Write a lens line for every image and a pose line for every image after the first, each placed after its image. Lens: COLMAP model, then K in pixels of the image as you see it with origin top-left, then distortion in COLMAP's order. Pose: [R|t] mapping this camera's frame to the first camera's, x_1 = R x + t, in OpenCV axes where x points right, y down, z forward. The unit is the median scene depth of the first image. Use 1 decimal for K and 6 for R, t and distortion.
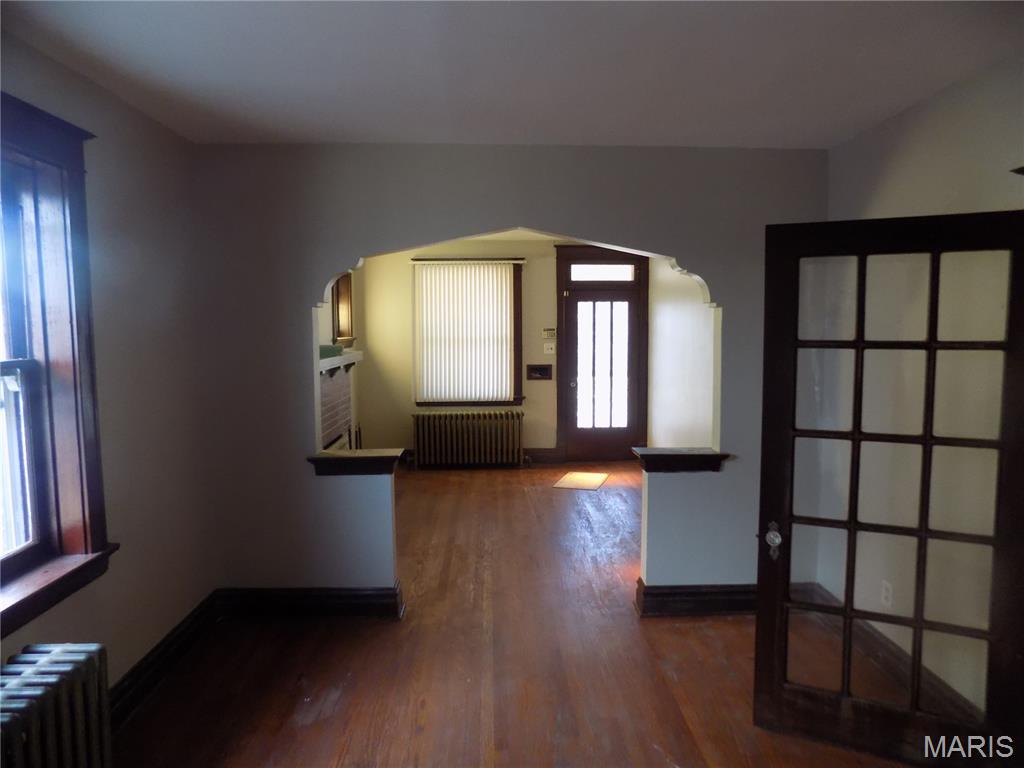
lens RADIAL K [[698.6, 0, 512.0], [0, 698.6, 384.0], [0, 0, 1]] dist [-0.077532, 0.072596]
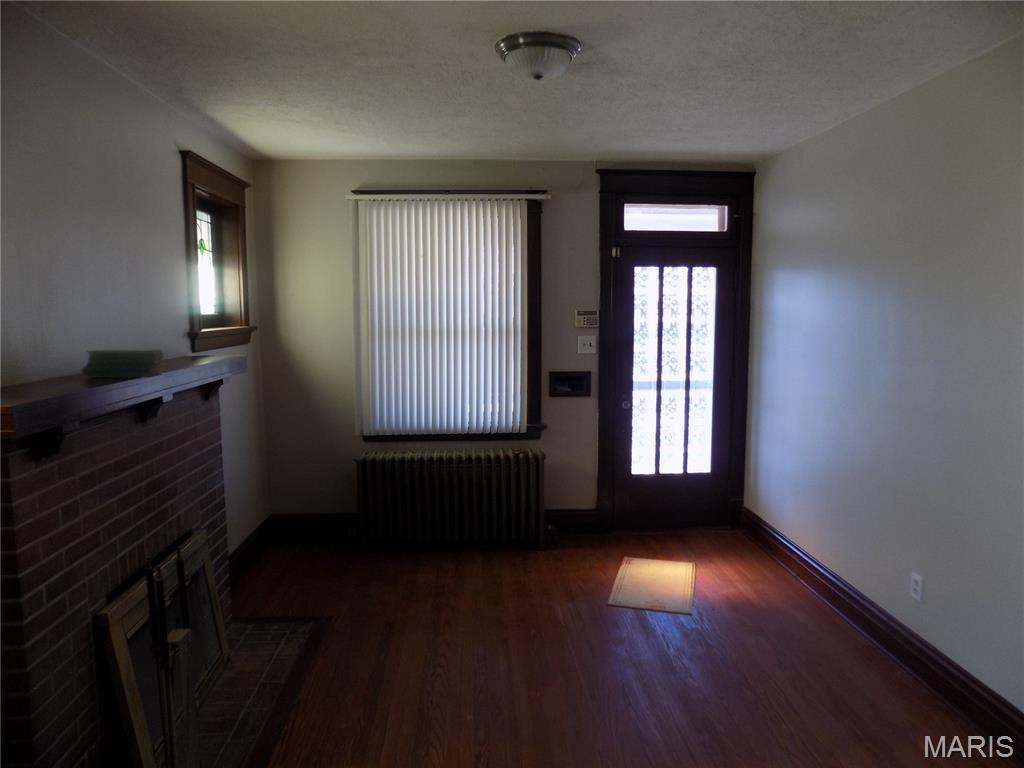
lens RADIAL K [[698.6, 0, 512.0], [0, 698.6, 384.0], [0, 0, 1]] dist [-0.077532, 0.072596]
pose [[0.999595, -0.001287, 0.028445, -0.027539], [0.000586, 0.999695, 0.024673, -0.032096], [-0.028468, -0.024646, 0.999291, 0.406999]]
